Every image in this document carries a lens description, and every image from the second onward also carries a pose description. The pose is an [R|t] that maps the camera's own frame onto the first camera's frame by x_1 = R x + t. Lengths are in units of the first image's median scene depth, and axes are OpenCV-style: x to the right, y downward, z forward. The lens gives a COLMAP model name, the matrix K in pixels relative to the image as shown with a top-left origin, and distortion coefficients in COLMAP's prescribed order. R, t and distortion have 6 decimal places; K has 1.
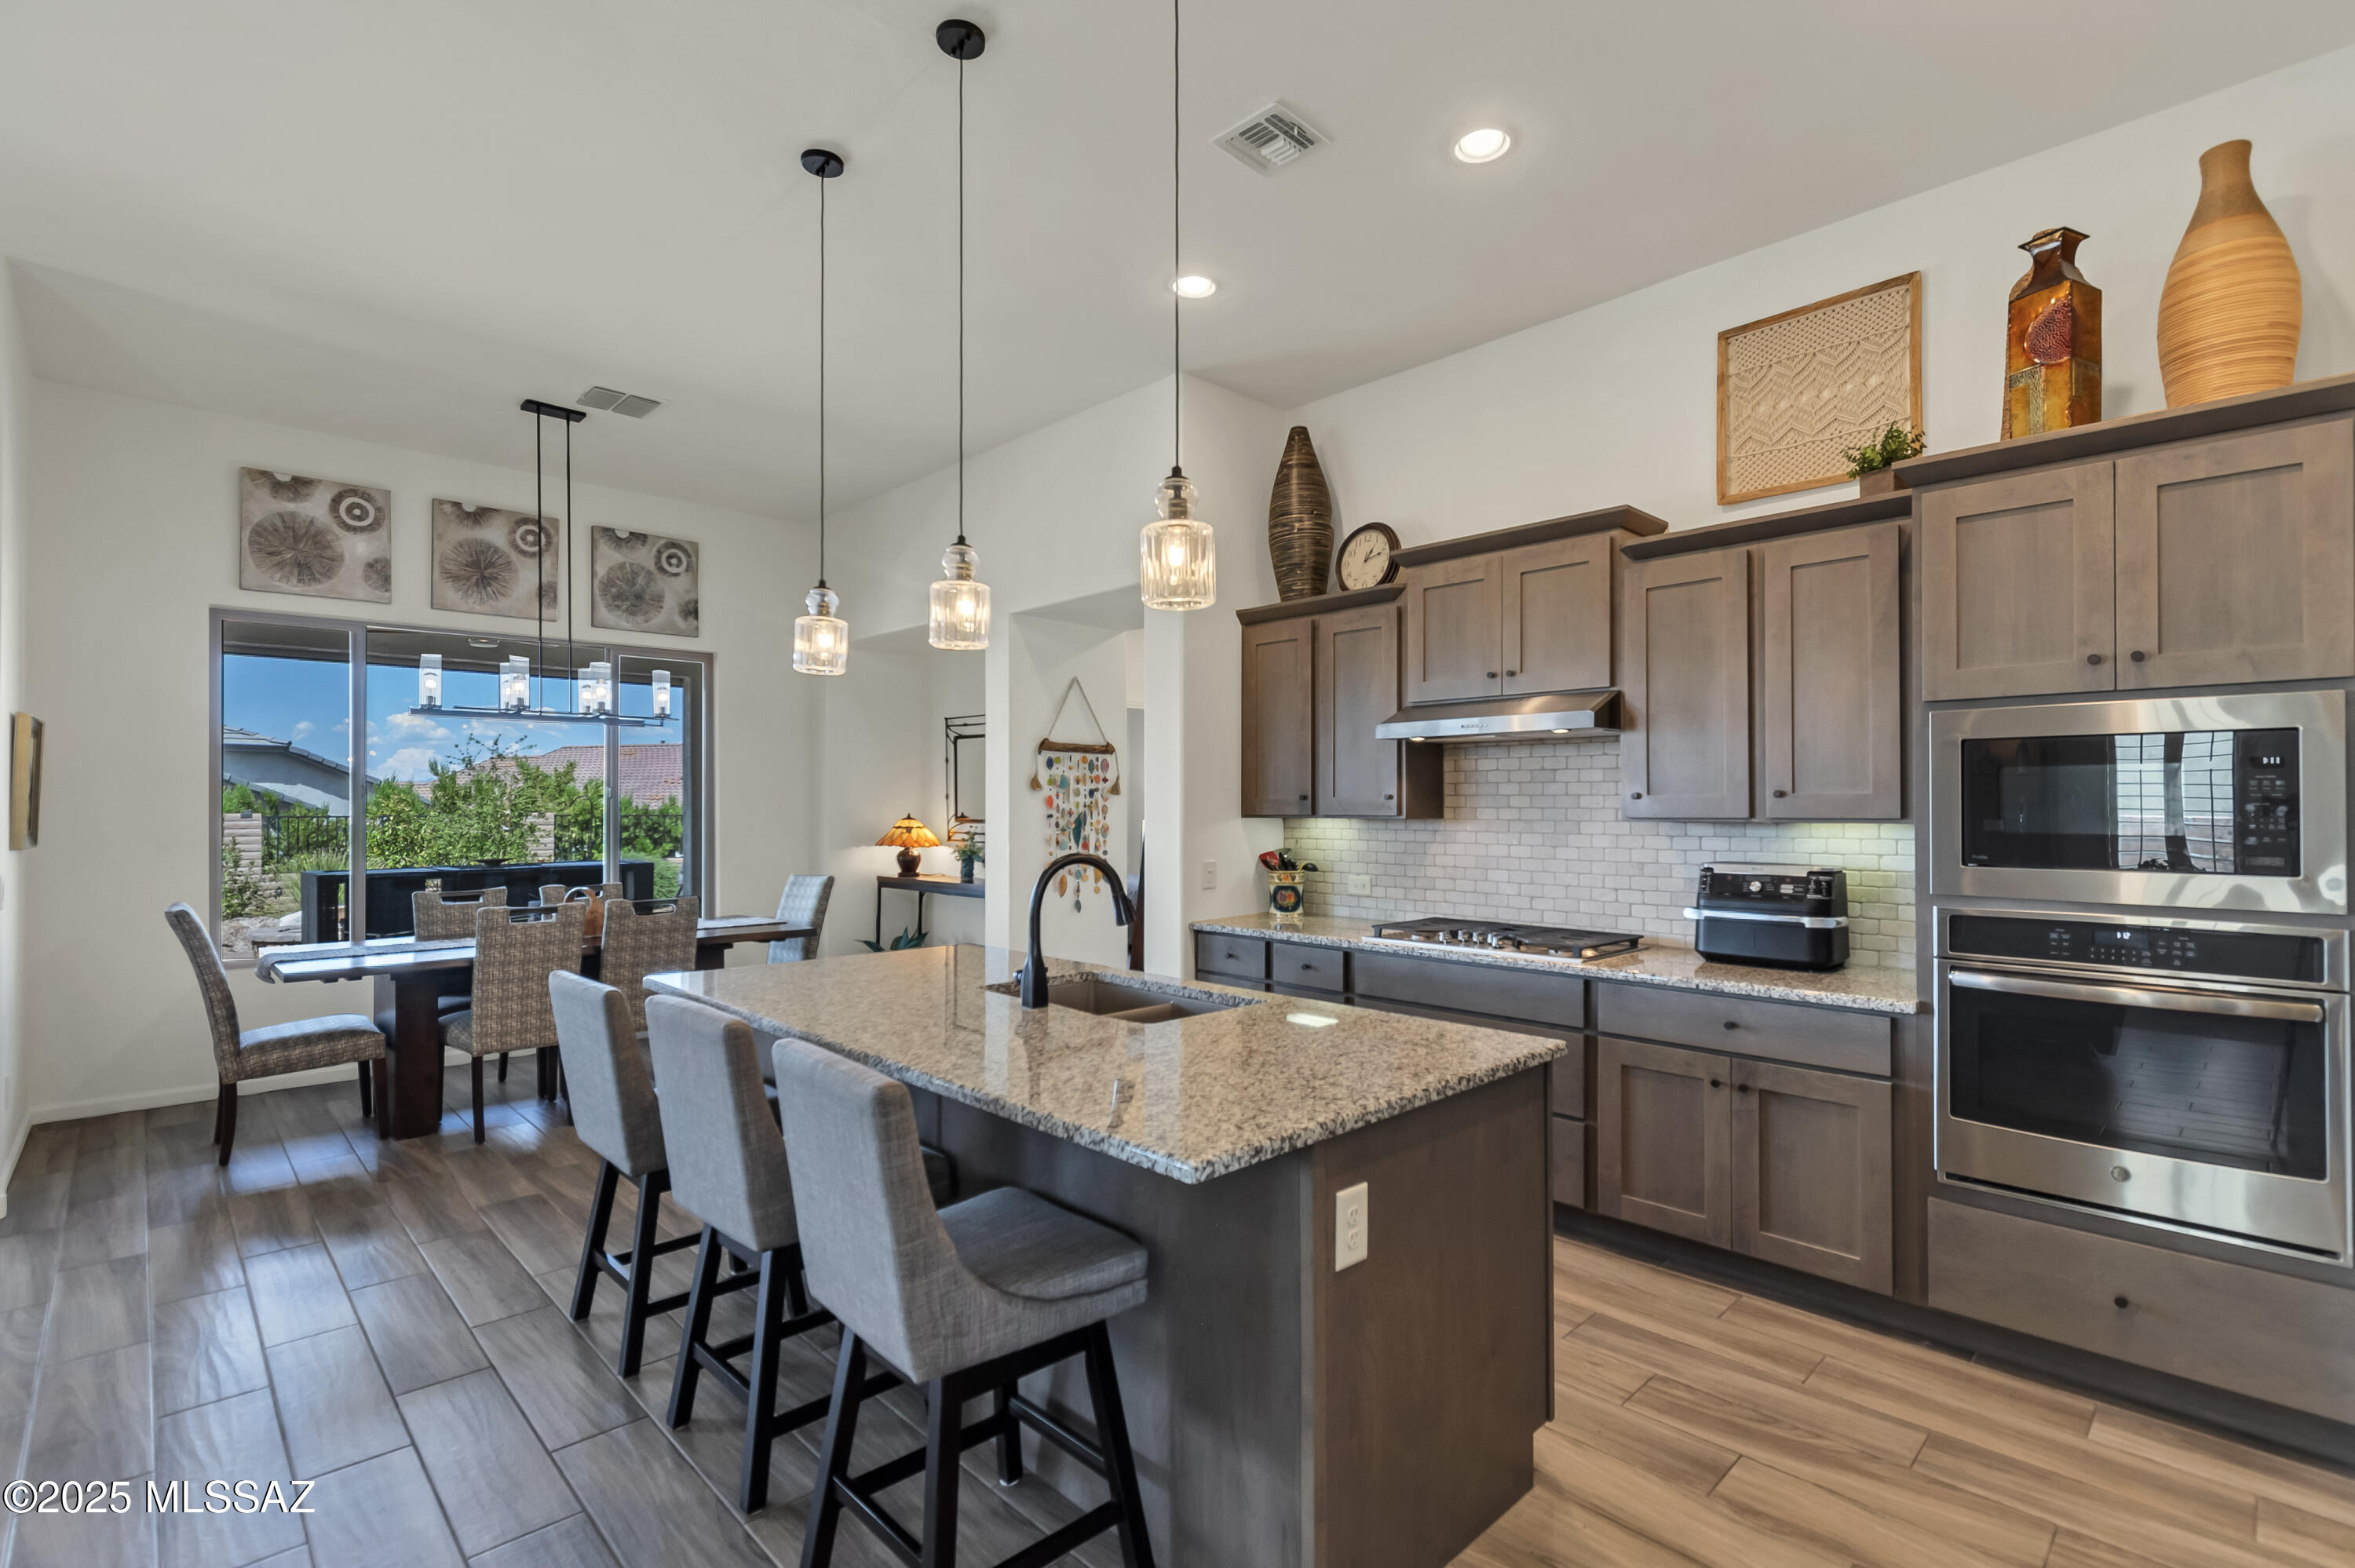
lens RADIAL K [[1120.5, 0, 1180.6], [0, 1120.5, 783.9], [0, 0, 1]] dist [0.010265, -0.000601]
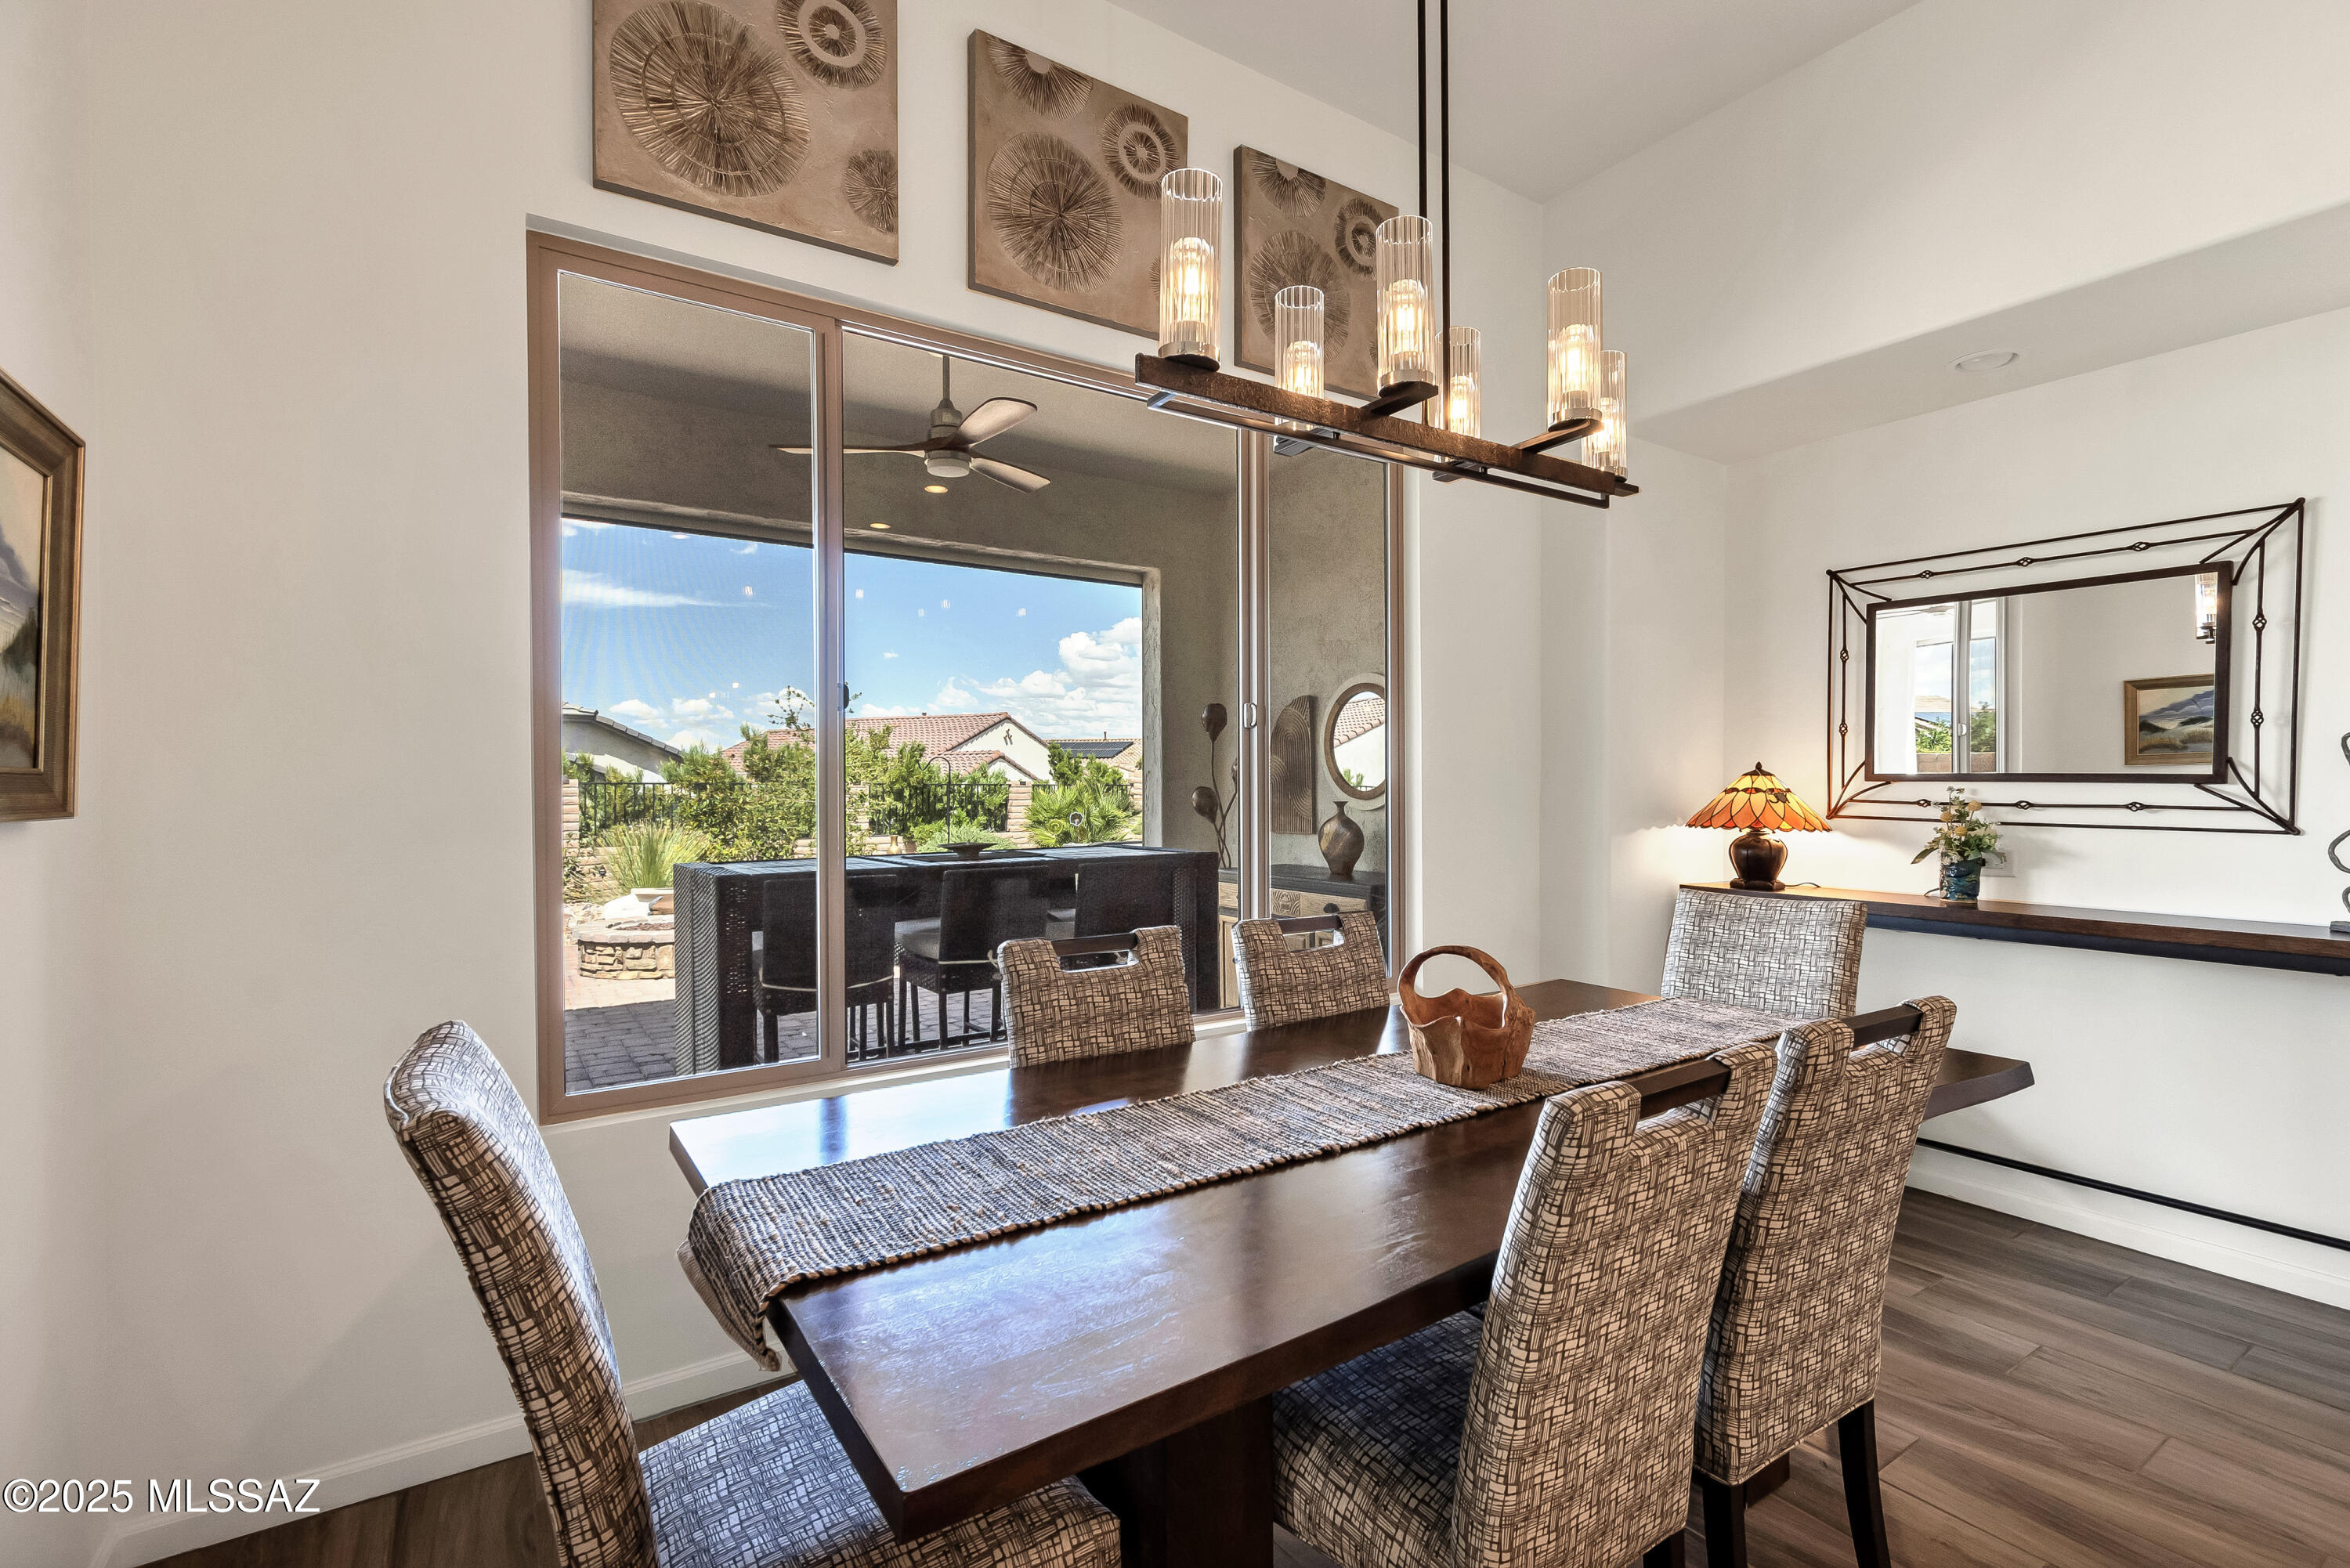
lens RADIAL K [[1066.4, 0, 1184.1], [0, 1066.4, 788.9], [0, 0, 1]] dist [-0.001030, -0.000552]
pose [[0.987690, -0.000172, -0.156423, -0.532806], [0.004494, 0.999618, 0.027278, 0.030635], [0.156358, -0.027646, 0.987313, 0.613490]]
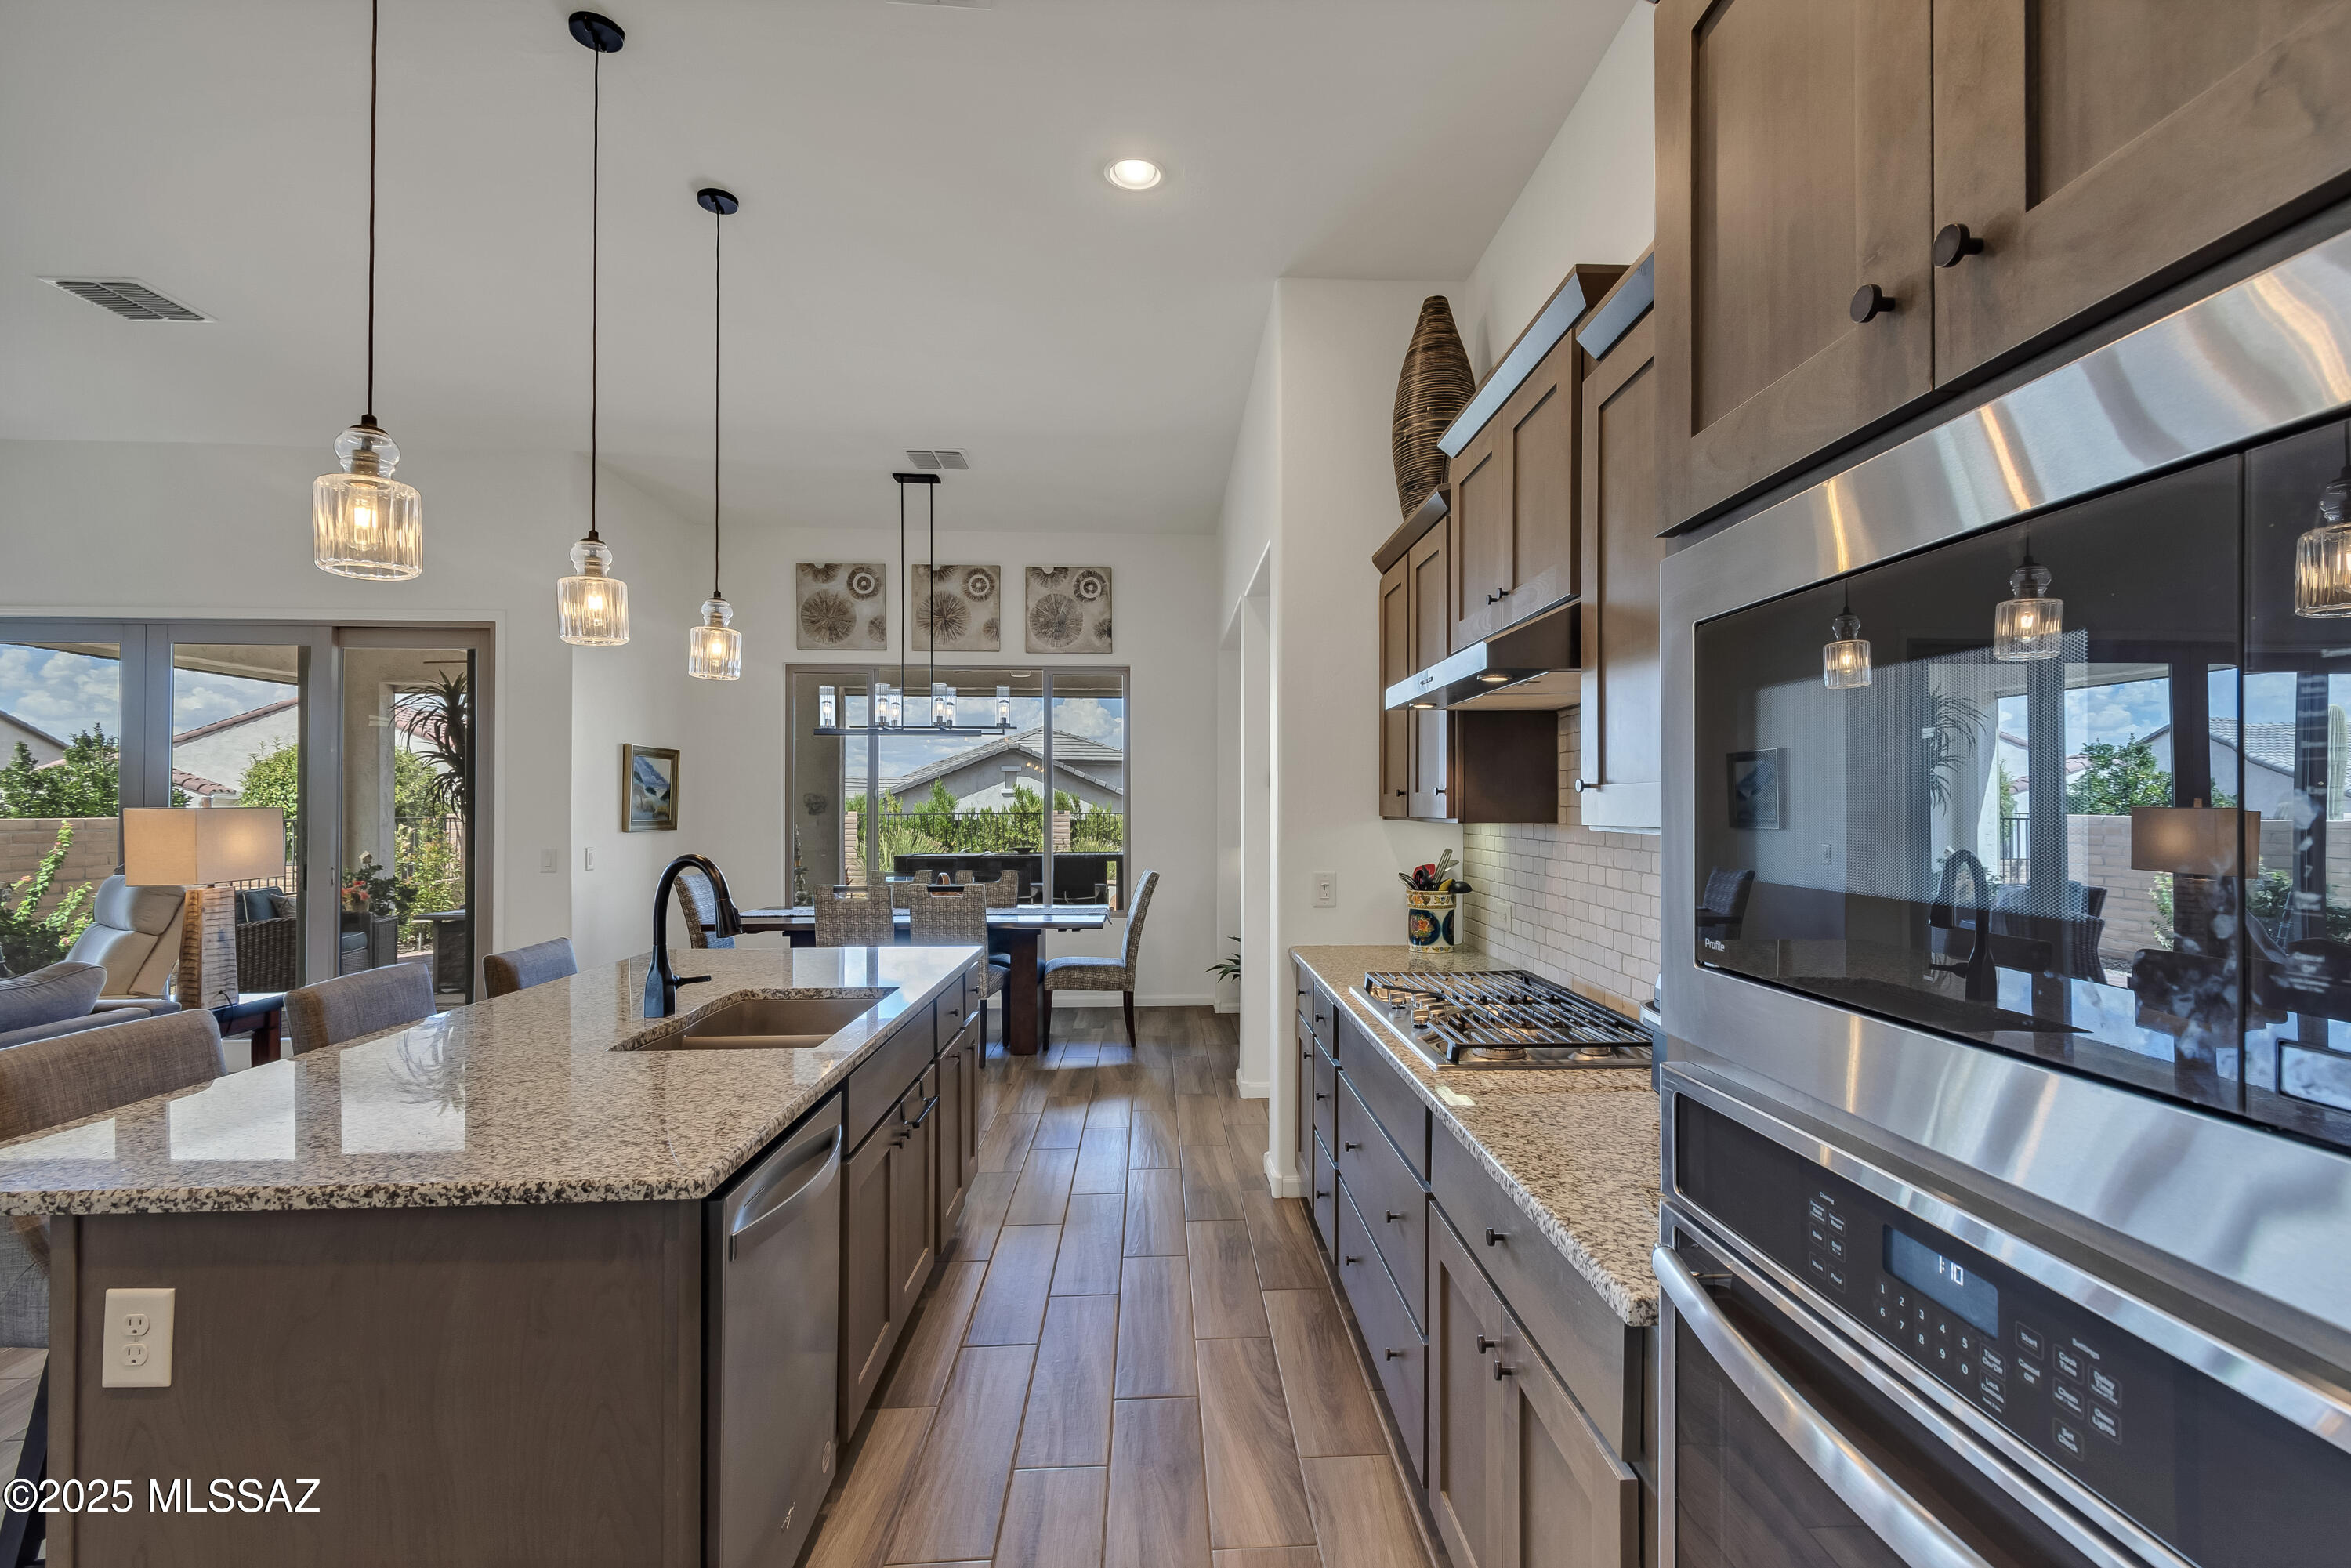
lens RADIAL K [[1066.9, 0, 1178.5], [0, 1066.9, 792.7], [0, 0, 1]] dist [-0.001030, -0.000552]
pose [[0.745067, -0.006421, -0.666958, 0.384383], [0.011461, 0.999929, 0.003177, 0.006284], [0.666891, -0.010011, 0.745088, 0.301073]]
